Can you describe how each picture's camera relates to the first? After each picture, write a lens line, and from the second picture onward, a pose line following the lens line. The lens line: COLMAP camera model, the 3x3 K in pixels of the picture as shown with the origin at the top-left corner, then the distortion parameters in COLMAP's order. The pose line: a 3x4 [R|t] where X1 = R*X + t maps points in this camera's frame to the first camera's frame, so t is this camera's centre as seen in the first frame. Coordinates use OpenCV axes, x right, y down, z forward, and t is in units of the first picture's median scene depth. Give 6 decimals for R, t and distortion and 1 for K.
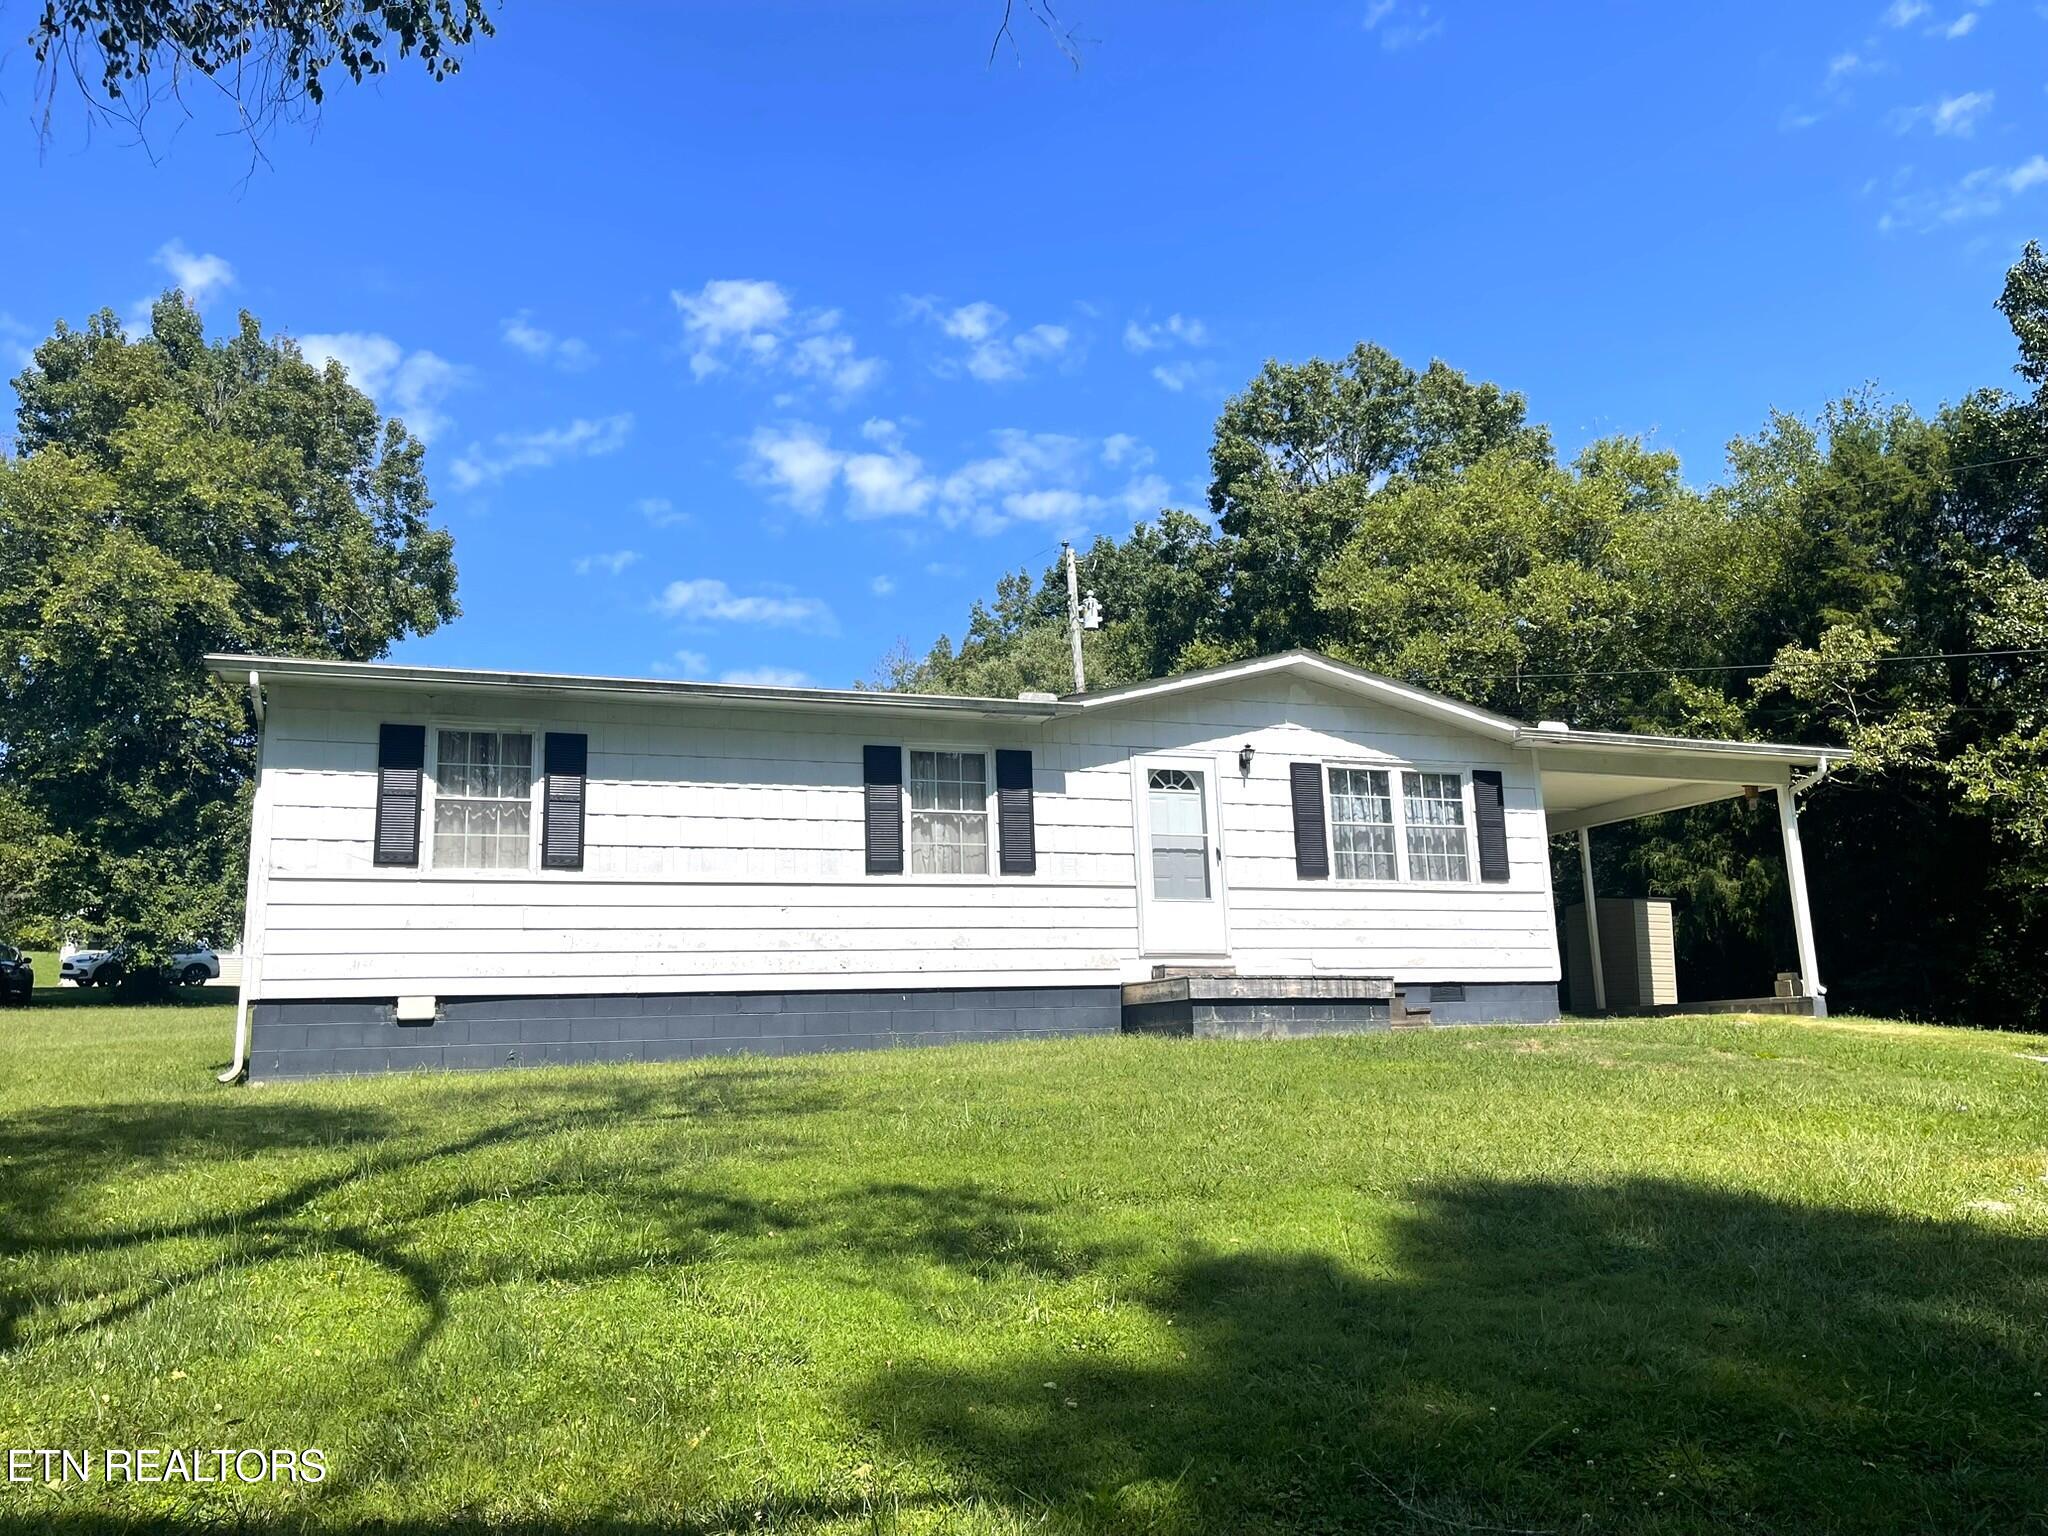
lens RADIAL K [[1524.8, 0, 1024.0], [0, 1524.8, 768.0], [0, 0, 1]] dist [0.111695, -0.152085]
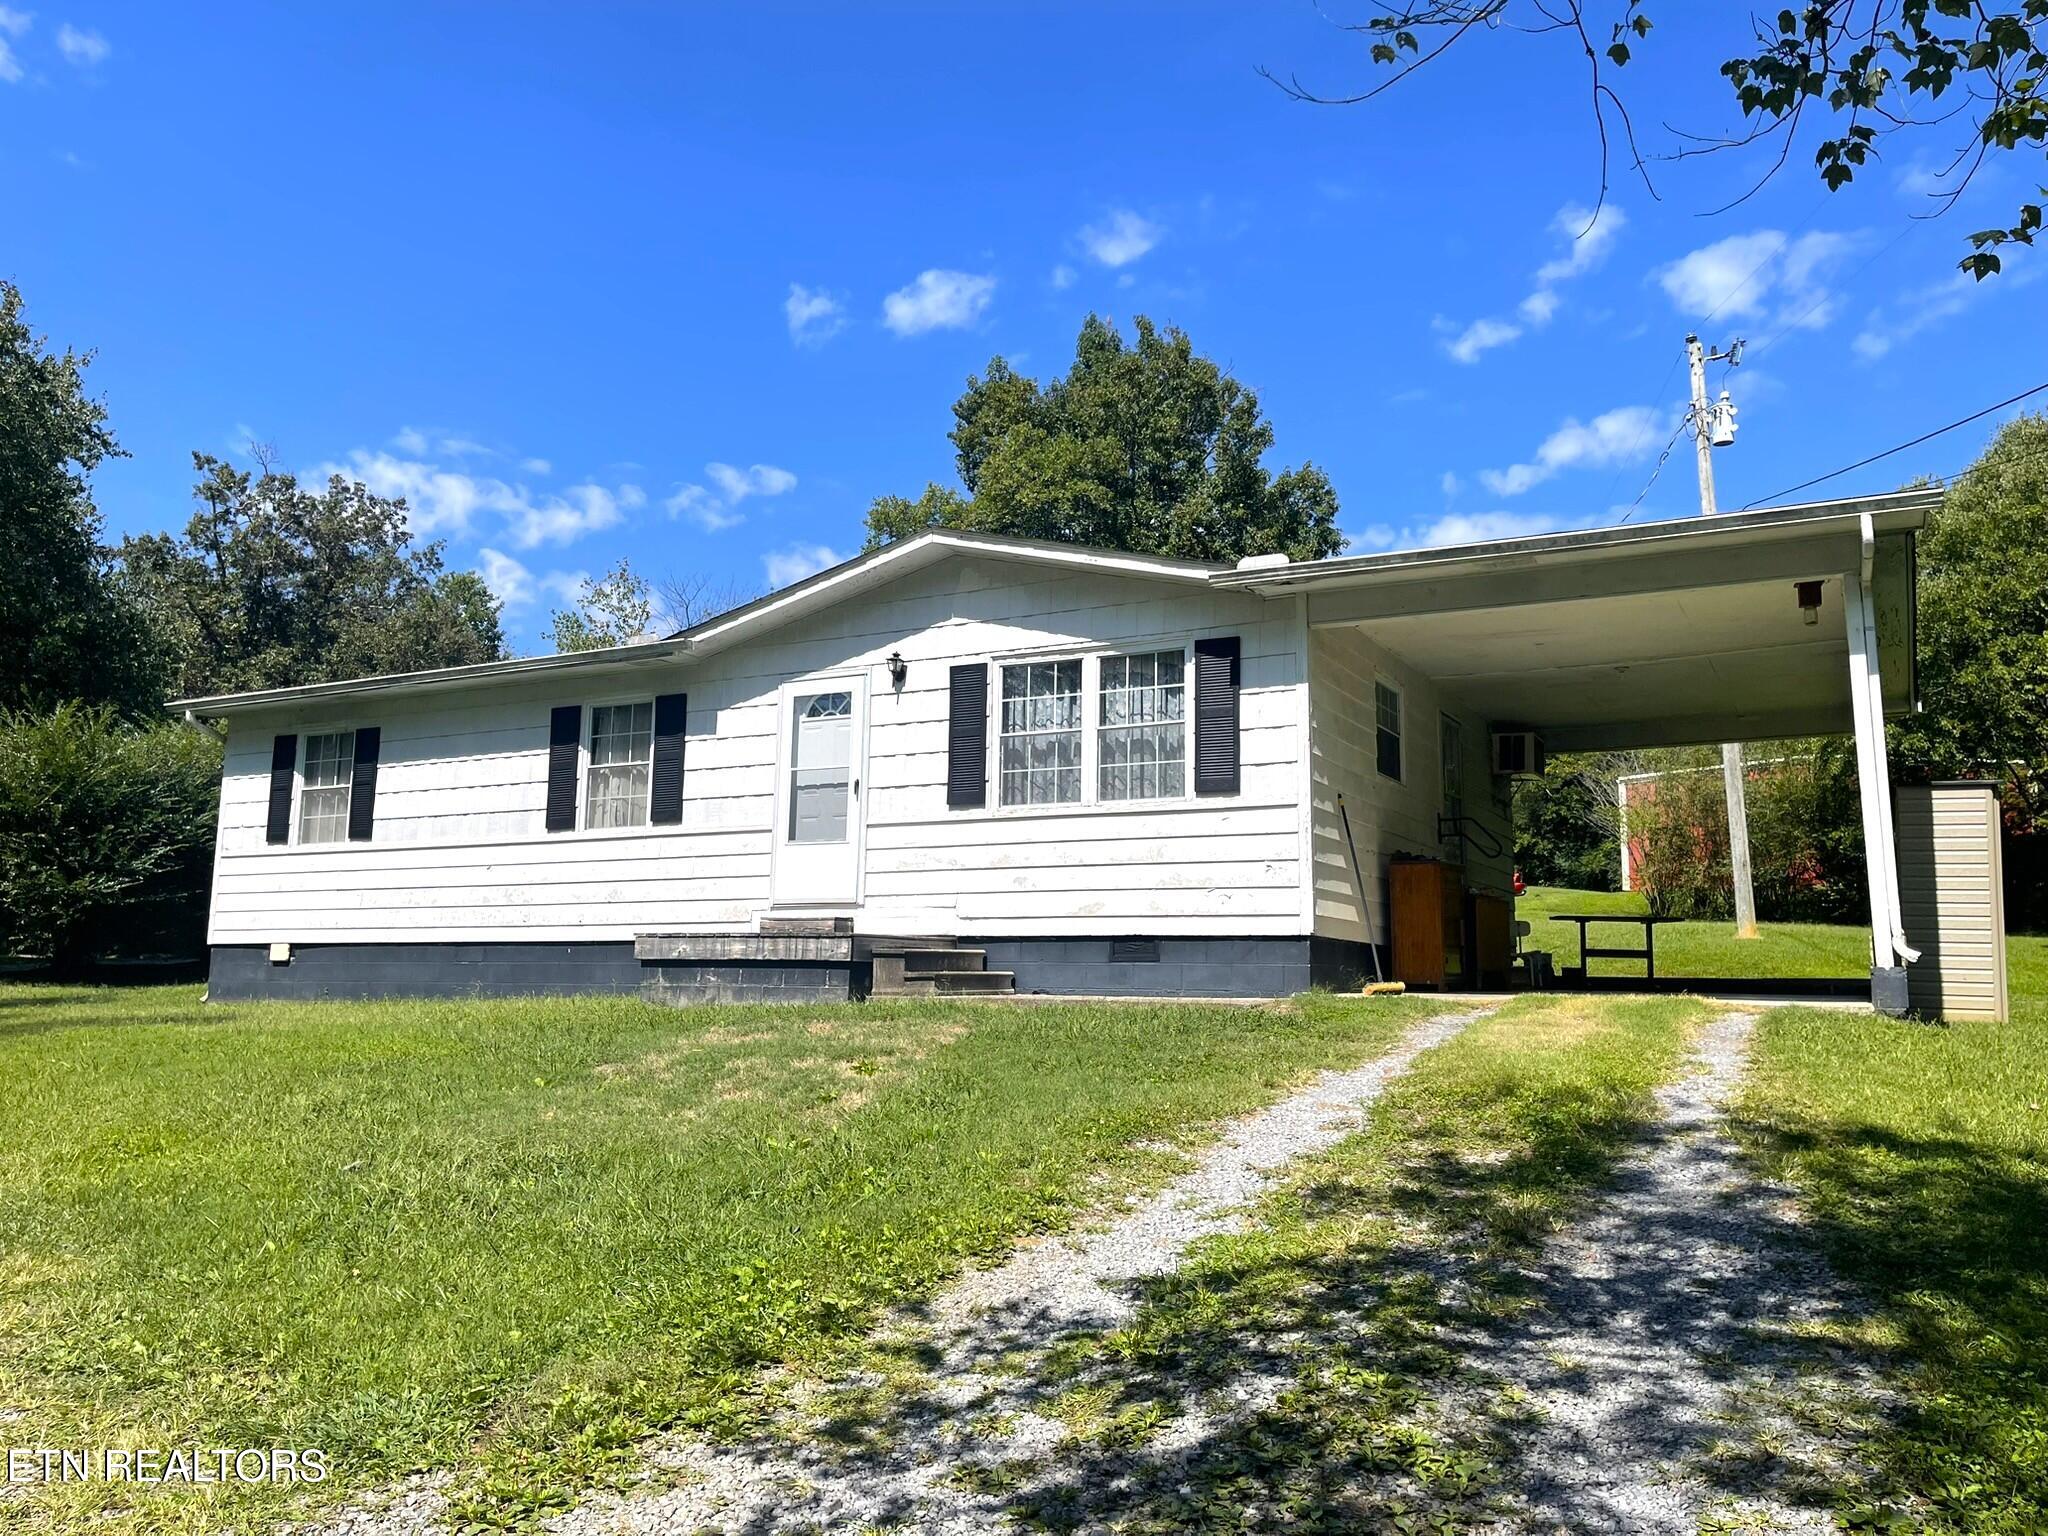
lens RADIAL K [[1537.5, 0, 1023.9], [0, 1537.5, 758.0], [0, 0, 1]] dist [0.091228, -0.114173]
pose [[0.659617, -0.072200, -0.748126, 0.822171], [0.111629, 0.993747, 0.002519, 0.047773], [0.743266, -0.085174, 0.663552, 0.490878]]
